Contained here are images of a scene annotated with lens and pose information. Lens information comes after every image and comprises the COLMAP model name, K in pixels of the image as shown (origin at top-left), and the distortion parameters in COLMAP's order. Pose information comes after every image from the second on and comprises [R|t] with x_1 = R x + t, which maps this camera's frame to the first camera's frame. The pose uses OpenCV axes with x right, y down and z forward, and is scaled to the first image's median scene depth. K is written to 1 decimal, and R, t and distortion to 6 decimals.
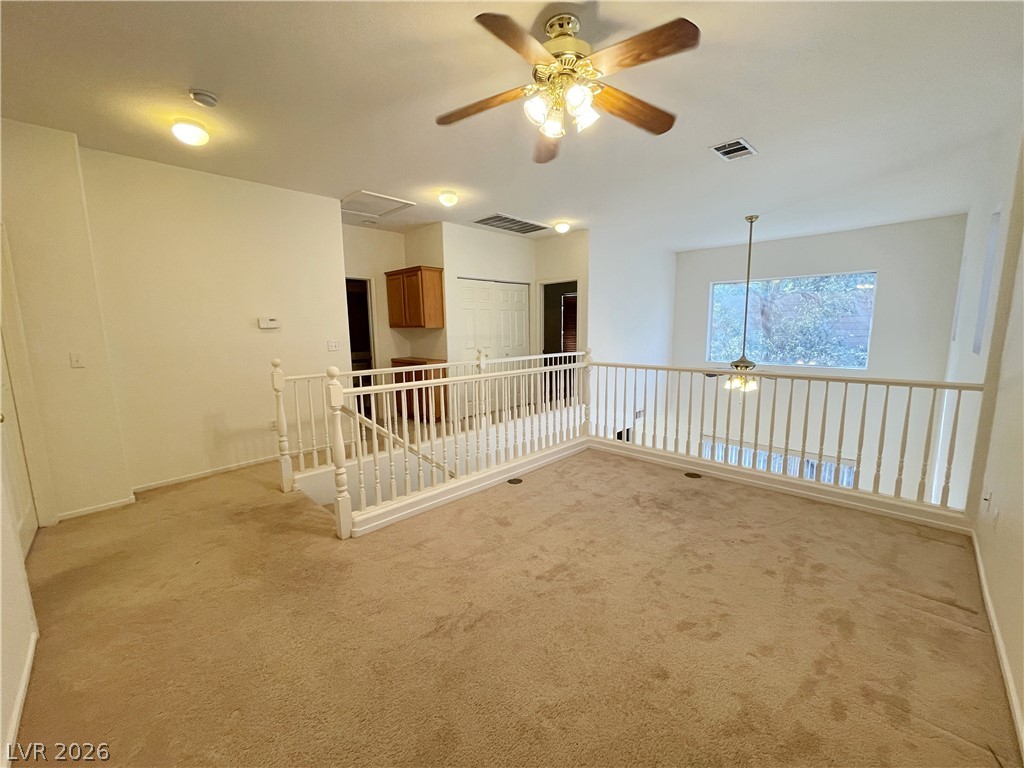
lens RADIAL K [[410.0, 0, 521.8], [0, 410.0, 384.1], [0, 0, 1]] dist [-0.004339, 0.000617]
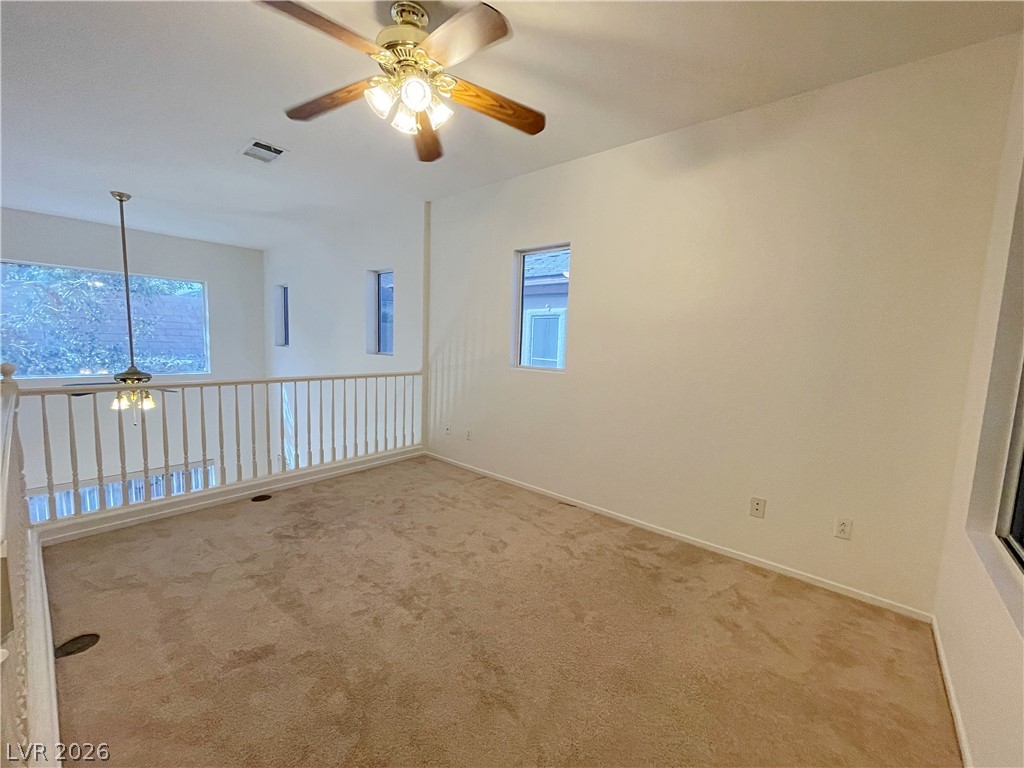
lens RADIAL K [[410.0, 0, 514.5], [0, 410.0, 381.6], [0, 0, 1]] dist [-0.004339, 0.000617]
pose [[-0.067012, -0.090273, 0.993660, -0.489610], [0.104849, 0.989747, 0.096989, -0.058804], [-0.992228, 0.110684, -0.056860, 0.476997]]
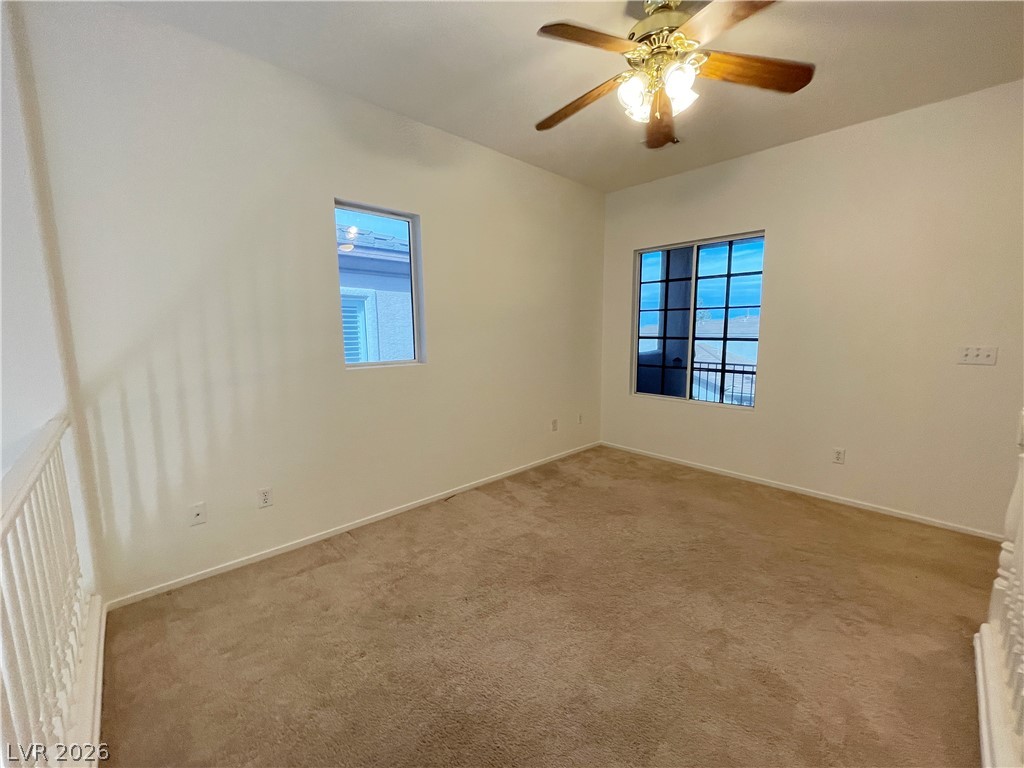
lens RADIAL K [[410.0, 0, 509.0], [0, 410.0, 383.8], [0, 0, 1]] dist [-0.004339, 0.000617]
pose [[-0.998429, 0.010983, 0.054945, 0.213642], [0.025697, 0.961149, 0.274831, -0.165235], [-0.049792, 0.275812, -0.959921, 1.120904]]
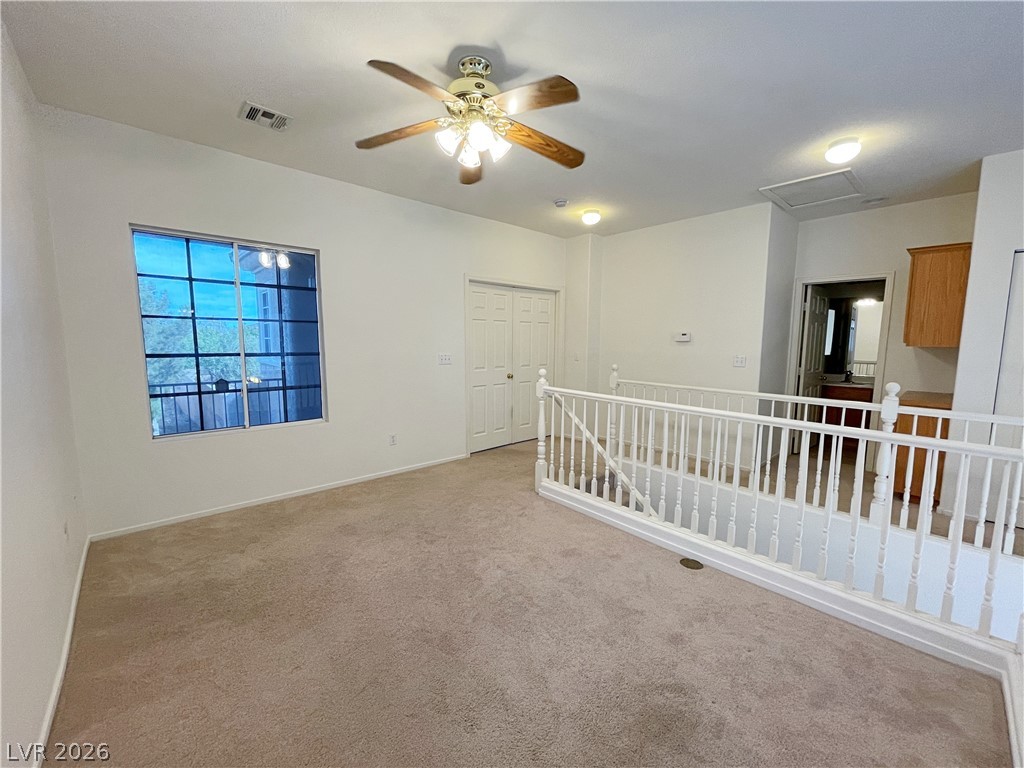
lens RADIAL K [[410.0, 0, 511.6], [0, 410.0, 389.2], [0, 0, 1]] dist [-0.004339, 0.000617]
pose [[-0.060890, 0.125825, -0.990182, 0.649241], [-0.148692, 0.979810, 0.133650, -0.103212], [0.987007, 0.155370, -0.040952, 0.663116]]
